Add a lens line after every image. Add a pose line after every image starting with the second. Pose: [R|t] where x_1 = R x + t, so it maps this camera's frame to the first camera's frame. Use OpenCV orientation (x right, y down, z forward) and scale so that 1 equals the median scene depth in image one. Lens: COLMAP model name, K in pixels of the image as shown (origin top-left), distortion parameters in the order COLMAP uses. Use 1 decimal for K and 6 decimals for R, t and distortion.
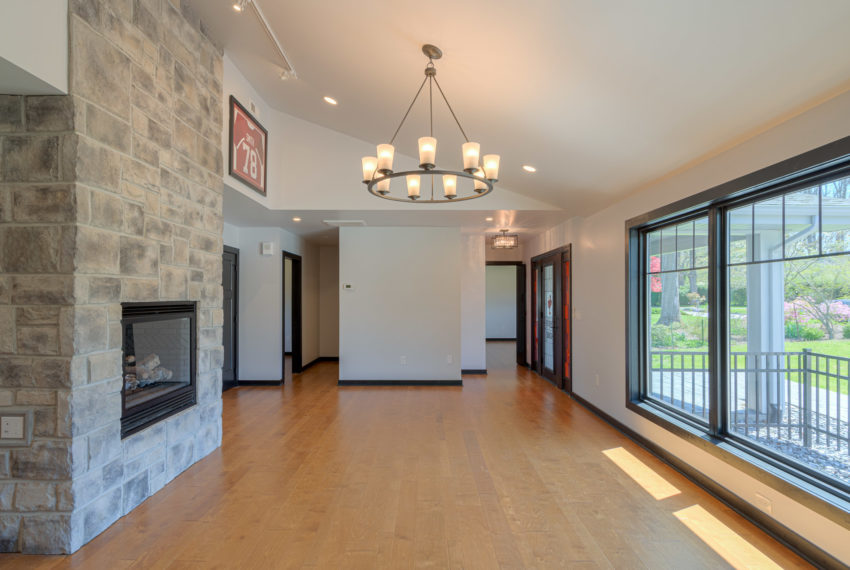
lens RADIAL K [[441.6, 0, 419.5], [0, 441.6, 290.7], [0, 0, 1]] dist [0.002779, -0.000146]
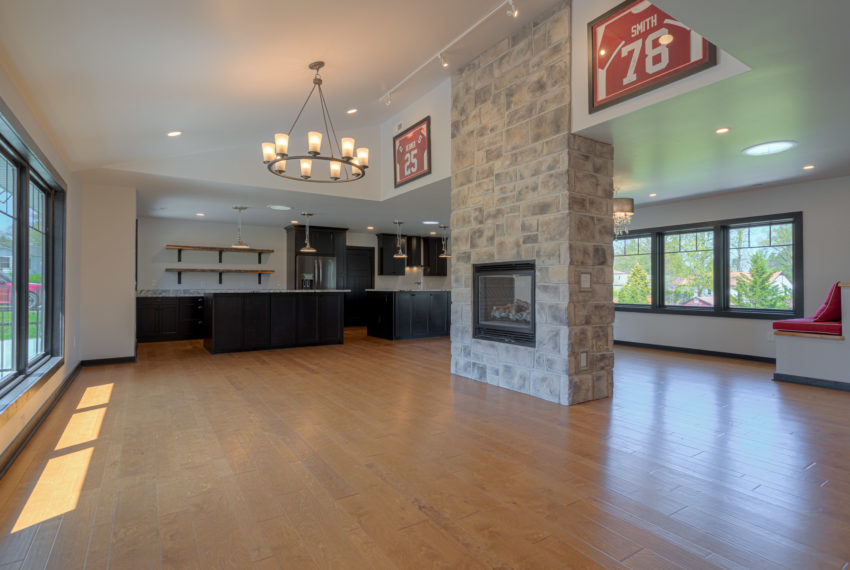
lens RADIAL K [[441.6, 0, 428.1], [0, 441.6, 278.6], [0, 0, 1]] dist [0.002779, -0.000146]
pose [[-0.830455, -0.007230, -0.557038, 0.447244], [0.010118, 0.999555, -0.028058, 0.119770], [0.556993, -0.028937, -0.830013, 2.112940]]
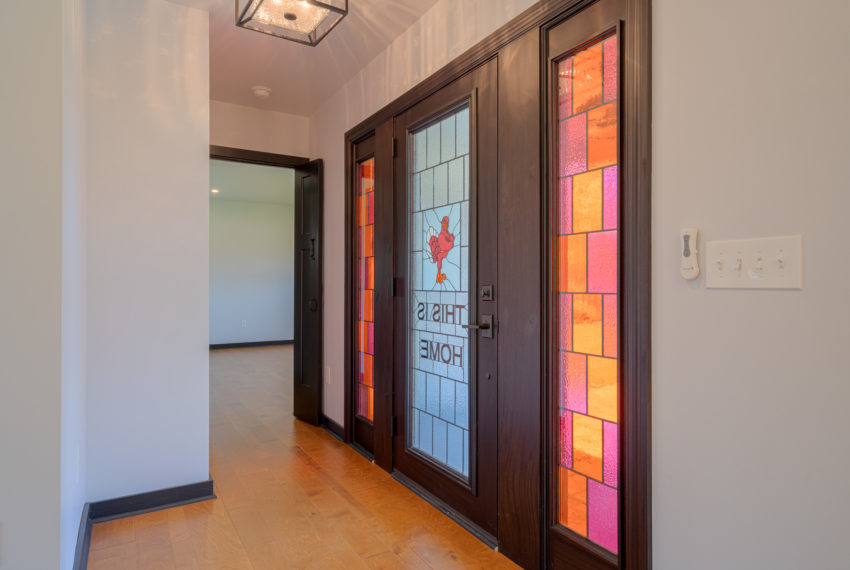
lens RADIAL K [[493.5, 0, 429.8], [0, 493.5, 280.5], [0, 0, 1]] dist [0.009417, 0.001139]
pose [[0.842699, 0.009191, 0.538306, 0.240244], [-0.015426, 0.999856, 0.007077, 0.112085], [-0.538164, -0.014268, 0.842720, 1.620887]]
